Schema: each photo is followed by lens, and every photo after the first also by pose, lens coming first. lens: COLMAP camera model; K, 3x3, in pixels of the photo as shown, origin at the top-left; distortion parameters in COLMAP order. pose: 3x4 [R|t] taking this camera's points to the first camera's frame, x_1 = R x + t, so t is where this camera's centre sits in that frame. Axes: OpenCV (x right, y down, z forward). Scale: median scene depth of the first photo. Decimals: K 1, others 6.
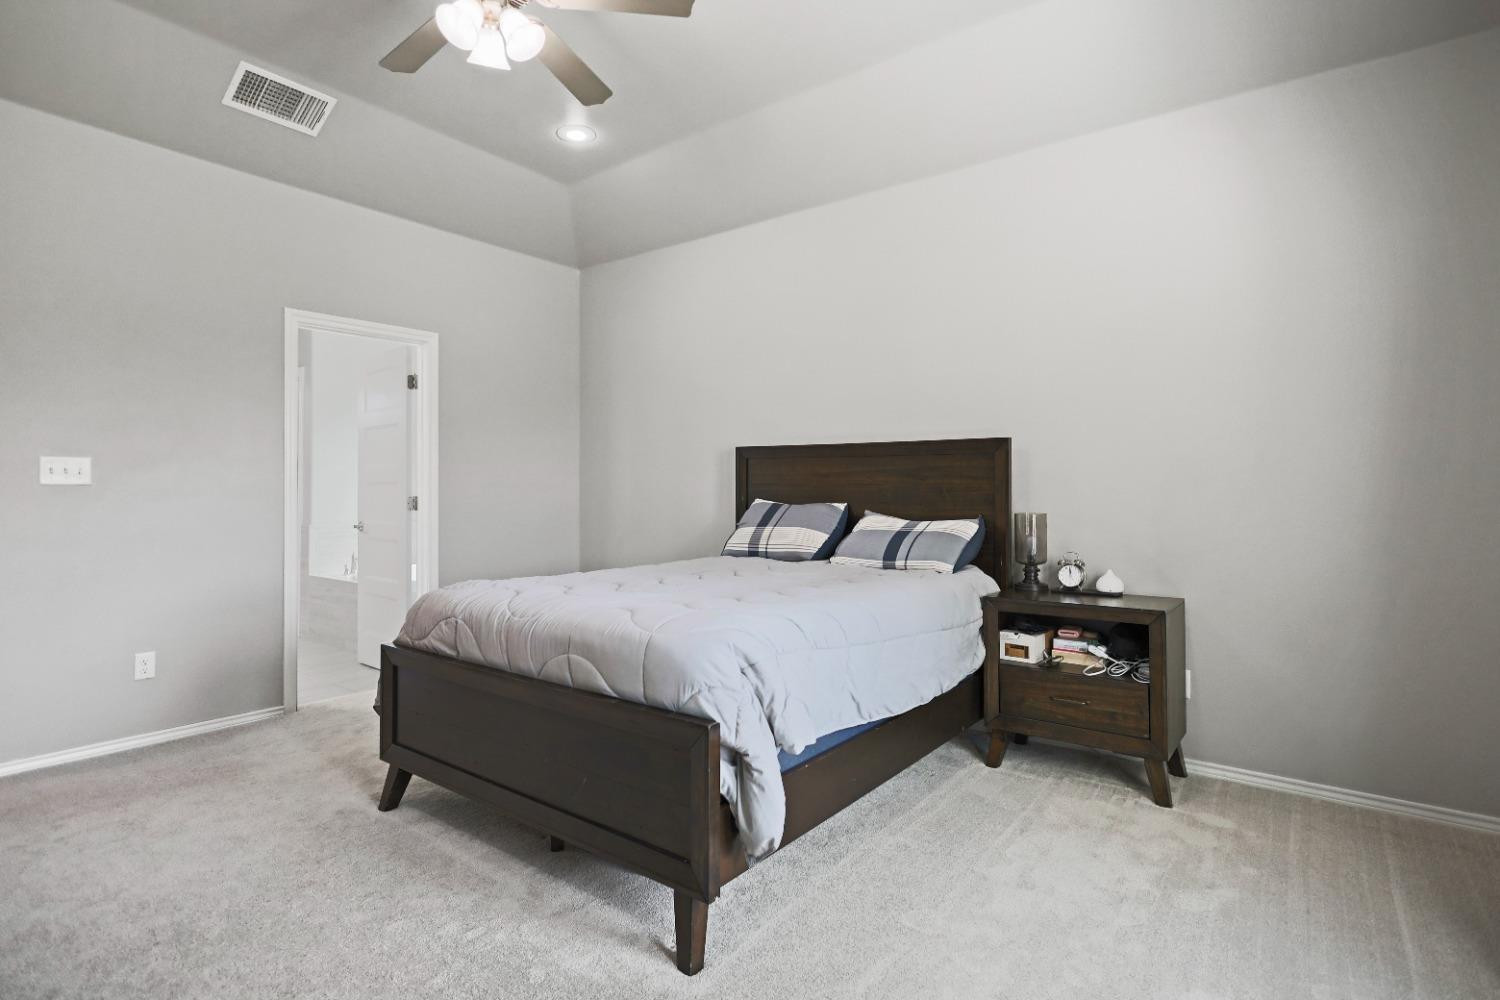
lens RADIAL K [[742.0, 0, 747.5], [0, 742.0, 484.9], [0, 0, 1]] dist [-0.000210, 0.001071]
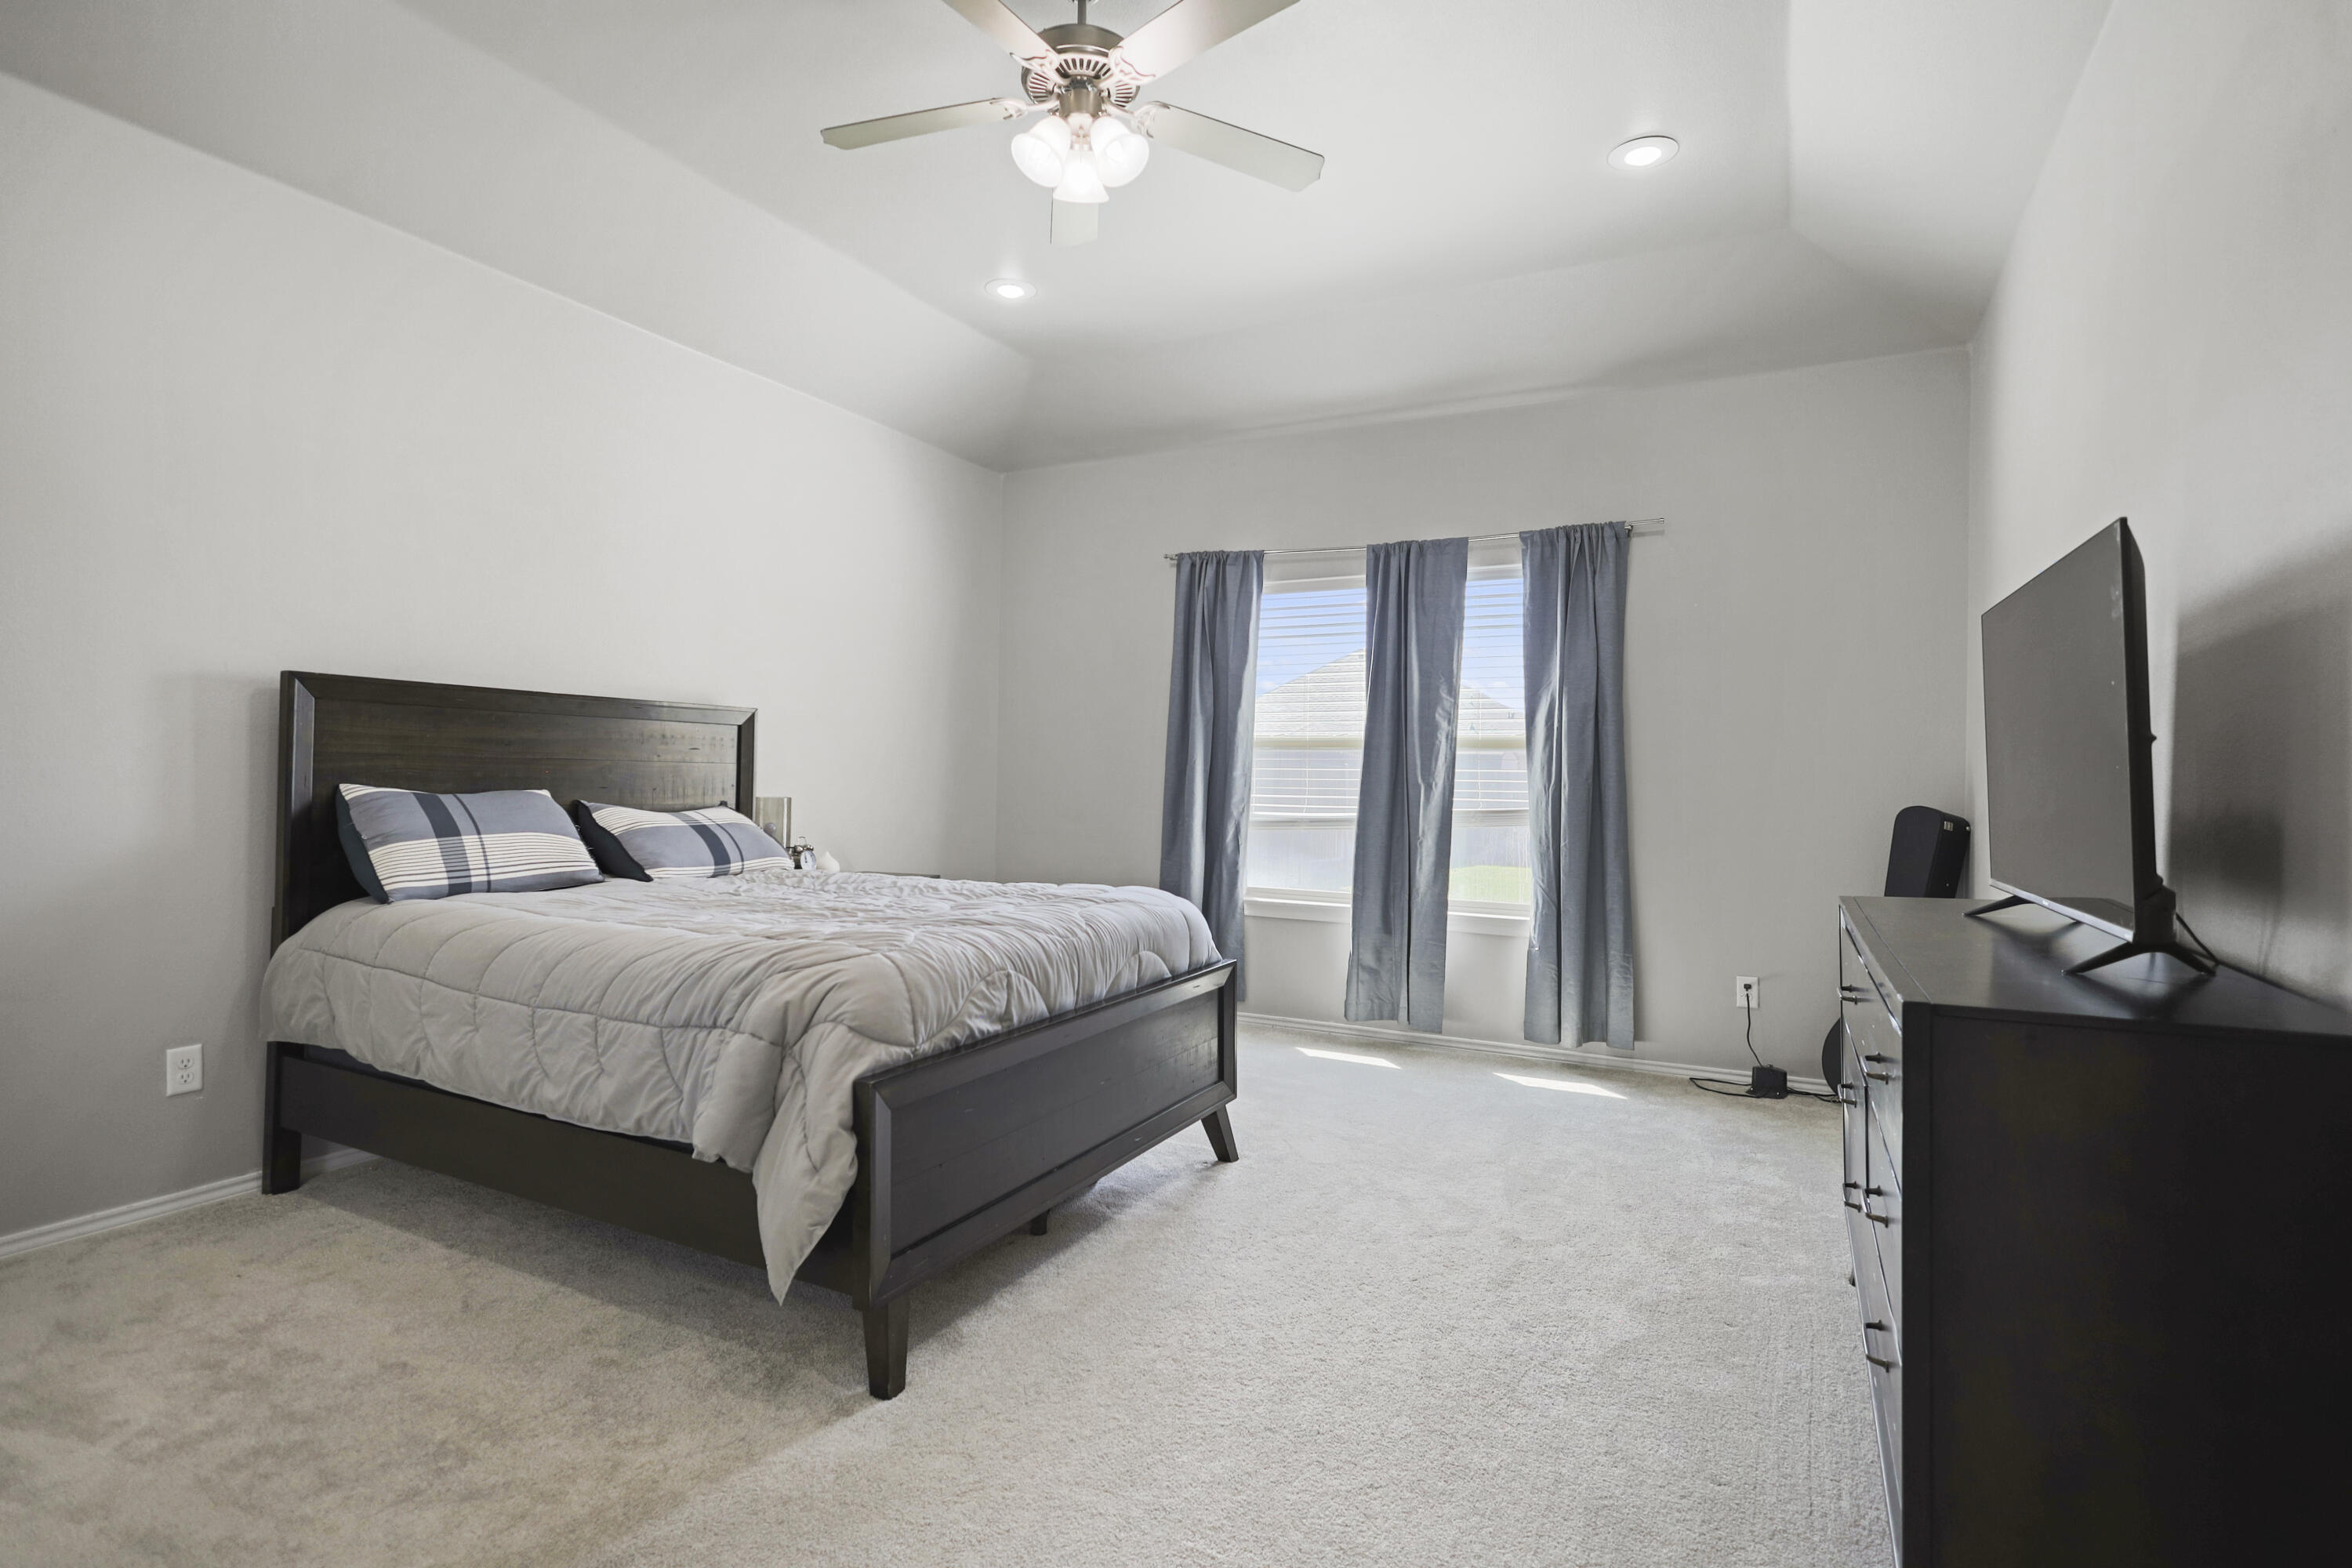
lens RADIAL K [[1163.5, 0, 1172.1], [0, 1163.5, 760.4], [0, 0, 1]] dist [-0.000210, 0.001071]
pose [[-0.183918, 0.009076, 0.982900, -1.479814], [-0.020922, 0.999695, -0.013146, 0.002974], [-0.982719, -0.022982, -0.183672, 1.081346]]
